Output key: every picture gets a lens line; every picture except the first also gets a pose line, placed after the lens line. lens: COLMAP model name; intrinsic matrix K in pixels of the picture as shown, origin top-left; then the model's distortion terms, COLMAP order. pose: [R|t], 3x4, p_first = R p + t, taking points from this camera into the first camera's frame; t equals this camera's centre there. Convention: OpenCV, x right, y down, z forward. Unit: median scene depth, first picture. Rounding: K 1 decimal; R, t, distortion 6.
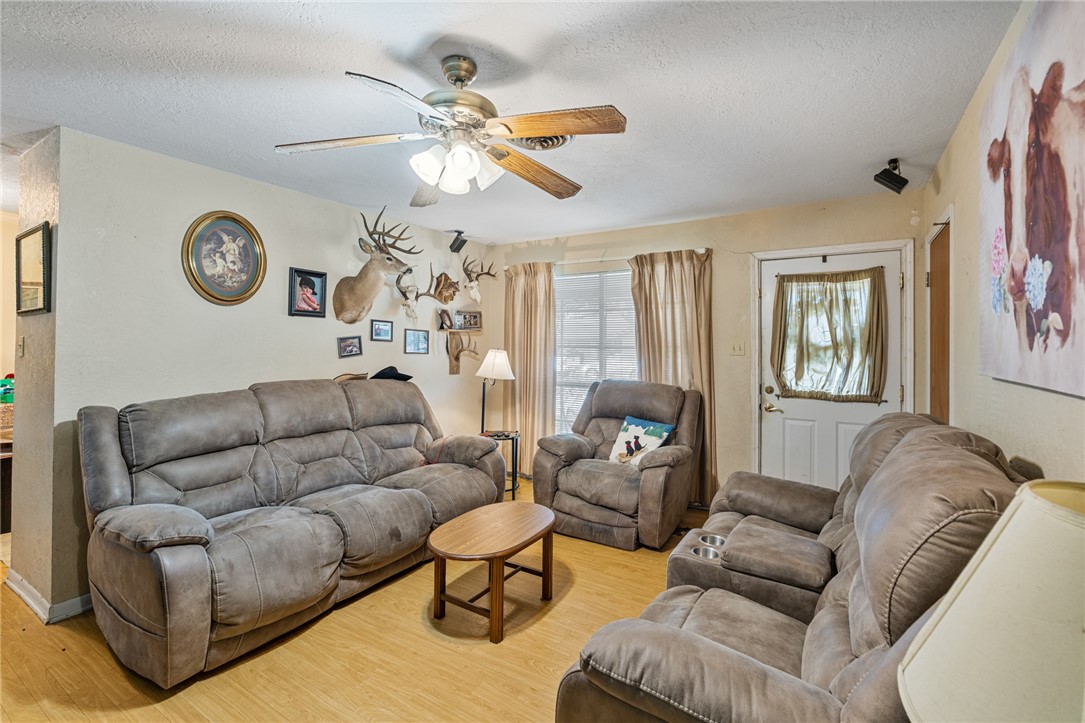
lens RADIAL K [[489.8, 0, 550.2], [0, 489.8, 338.4], [0, 0, 1]] dist [-0.004482, 0.000085]
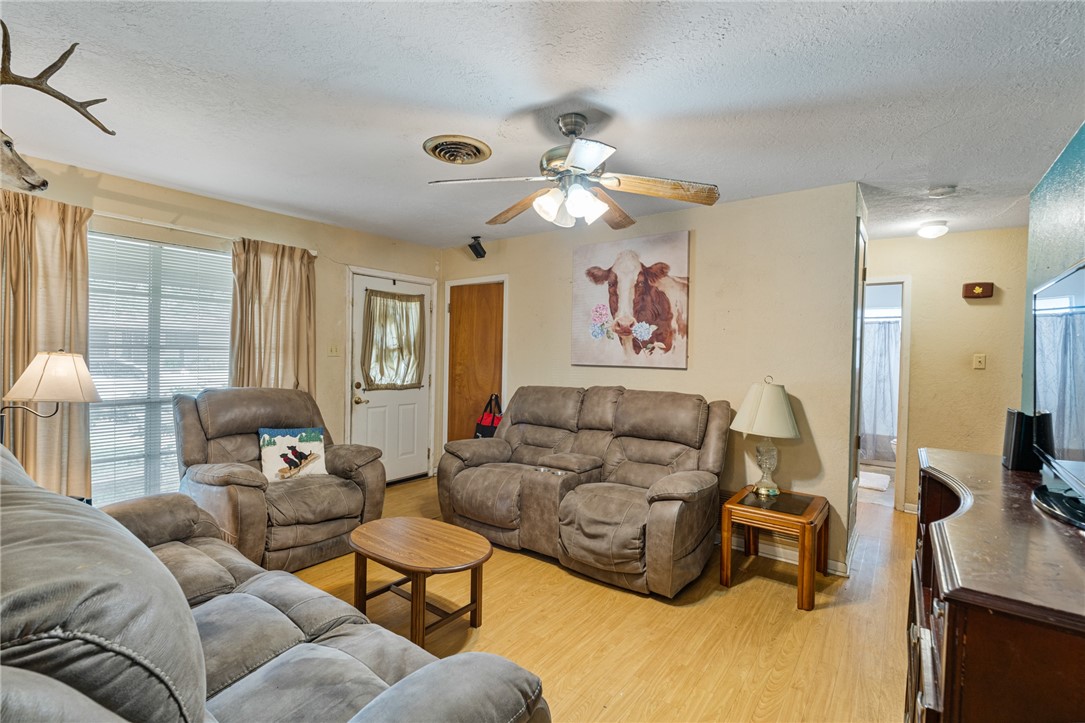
lens RADIAL K [[489.8, 0, 538.5], [0, 489.8, 360.4], [0, 0, 1]] dist [-0.004482, 0.000085]
pose [[0.100138, -0.020567, 0.994761, -0.701732], [-0.030979, 0.999237, 0.023778, 0.003842], [-0.994491, -0.033197, 0.099424, 0.471054]]
